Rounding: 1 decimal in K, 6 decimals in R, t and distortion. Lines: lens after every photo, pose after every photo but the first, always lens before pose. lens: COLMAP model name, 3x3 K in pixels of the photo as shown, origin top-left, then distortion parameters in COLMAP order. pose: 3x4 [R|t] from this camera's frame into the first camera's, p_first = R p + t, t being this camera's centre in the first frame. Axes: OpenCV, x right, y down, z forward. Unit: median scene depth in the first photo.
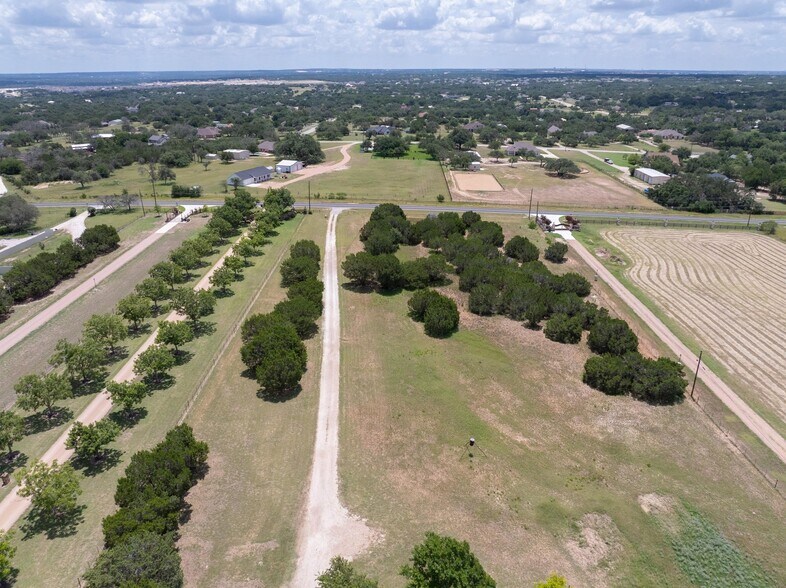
lens RADIAL K [[552.0, 0, 392.3], [0, 552.0, 293.6], [0, 0, 1]] dist [-0.050285, 0.020553]
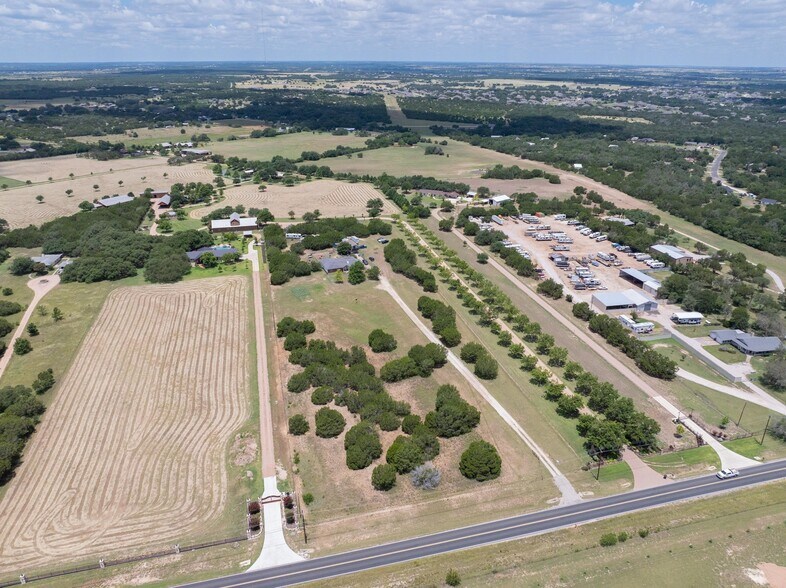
lens RADIAL K [[552.0, 0, 394.2], [0, 552.0, 295.7], [0, 0, 1]] dist [-0.050285, 0.020553]
pose [[-0.967470, 0.099226, -0.232713, 0.321175], [-0.098098, 0.700756, 0.706624, -0.992927], [0.233191, 0.706466, -0.668227, 1.496381]]
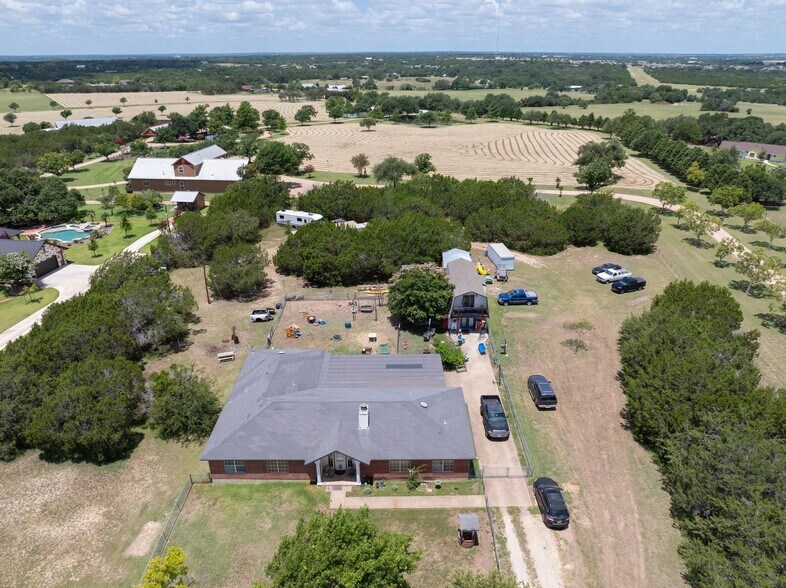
lens RADIAL K [[552.0, 0, 394.8], [0, 552.0, 294.5], [0, 0, 1]] dist [-0.050285, 0.020553]
pose [[-0.990940, -0.047814, 0.125506, -0.003805], [0.057918, 0.690992, 0.720538, -0.029044], [-0.121175, 0.721279, -0.681963, 0.331736]]
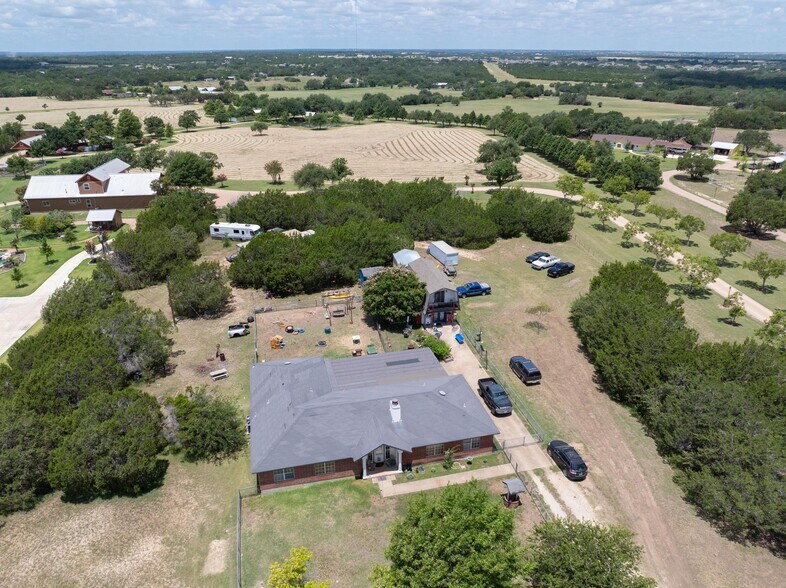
lens RADIAL K [[552.0, 0, 395.6], [0, 552.0, 294.8], [0, 0, 1]] dist [-0.050285, 0.020553]
pose [[-0.994865, 0.045225, -0.090540, 0.064772], [-0.034902, 0.686412, 0.726374, -0.050876], [0.094998, 0.725805, -0.681310, 0.348540]]
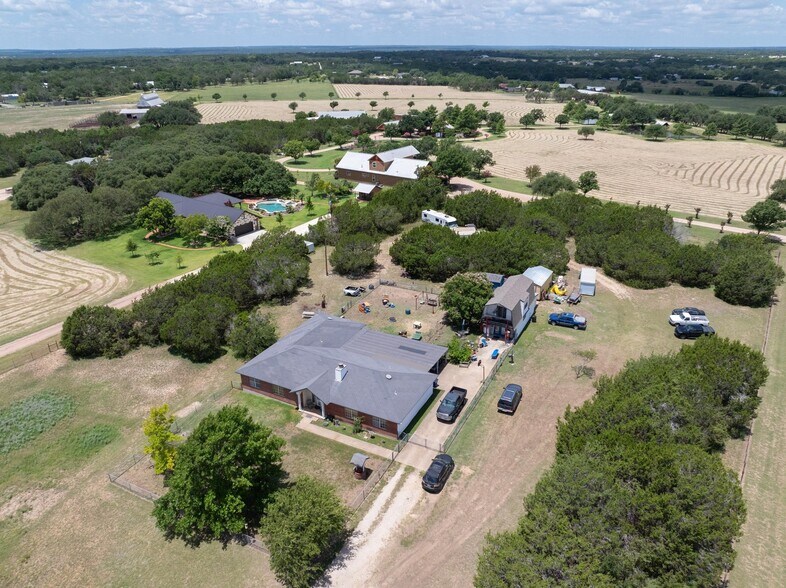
lens RADIAL K [[552.0, 0, 395.0], [0, 552.0, 292.4], [0, 0, 1]] dist [-0.050285, 0.020553]
pose [[-0.820216, -0.227516, 0.524865, -0.163867], [0.226547, 0.713305, 0.663229, -0.065251], [-0.525283, 0.662898, -0.533521, 0.333257]]
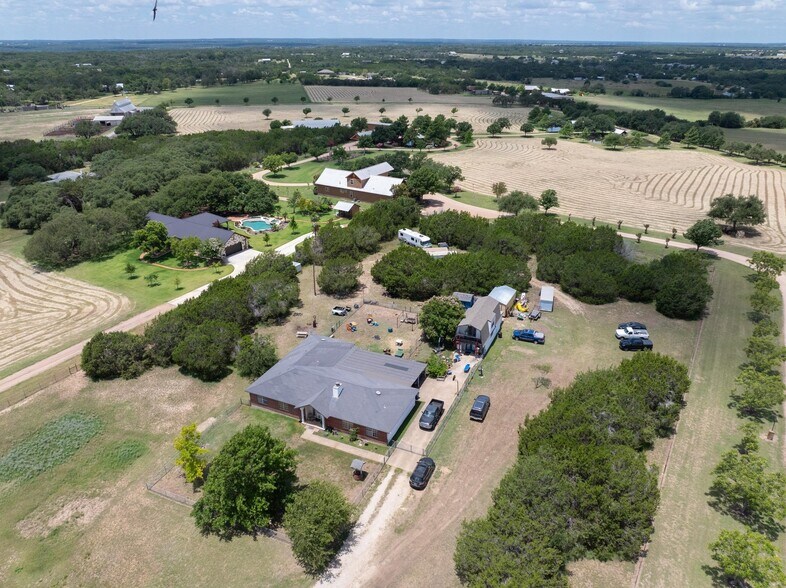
lens RADIAL K [[552.0, 0, 394.3], [0, 552.0, 292.1], [0, 0, 1]] dist [-0.050285, 0.020553]
pose [[-0.849329, -0.219521, 0.480053, -0.182030], [0.203545, 0.702898, 0.681545, -0.130212], [-0.487042, 0.676568, -0.552310, 0.356342]]
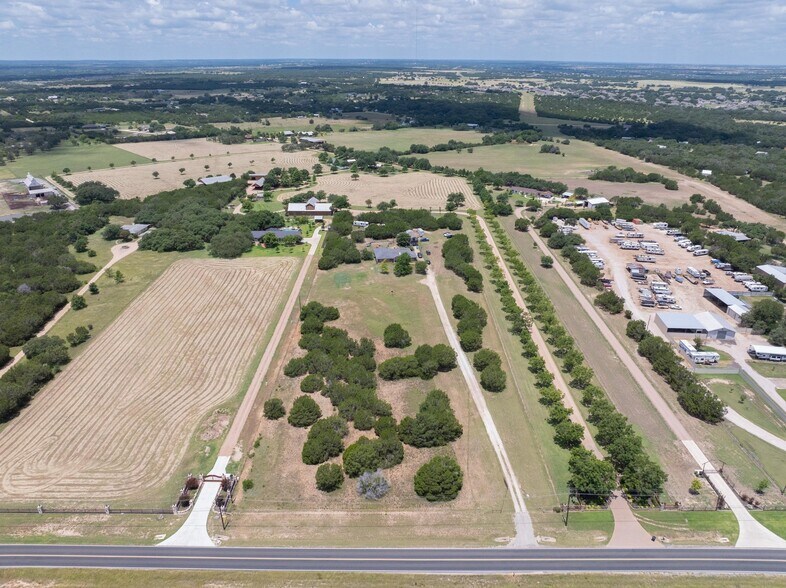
lens RADIAL K [[552.0, 0, 394.0], [0, 552.0, 292.0], [0, 0, 1]] dist [-0.050285, 0.020553]
pose [[-0.999998, -0.001458, 0.001508, 0.056966], [0.000060, 0.698834, 0.715284, -0.943070], [-0.002097, 0.715282, -0.698833, 1.483949]]
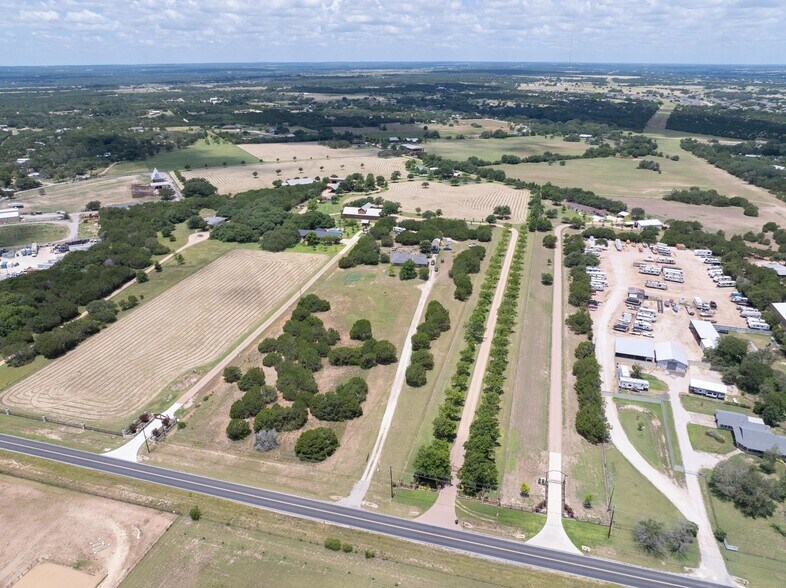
lens RADIAL K [[552.0, 0, 393.6], [0, 552.0, 287.5], [0, 0, 1]] dist [-0.050285, 0.020553]
pose [[-0.964787, -0.094809, 0.245353, -0.367563], [0.106586, 0.711852, 0.694194, -1.043928], [-0.240471, 0.695901, -0.676680, 1.554012]]
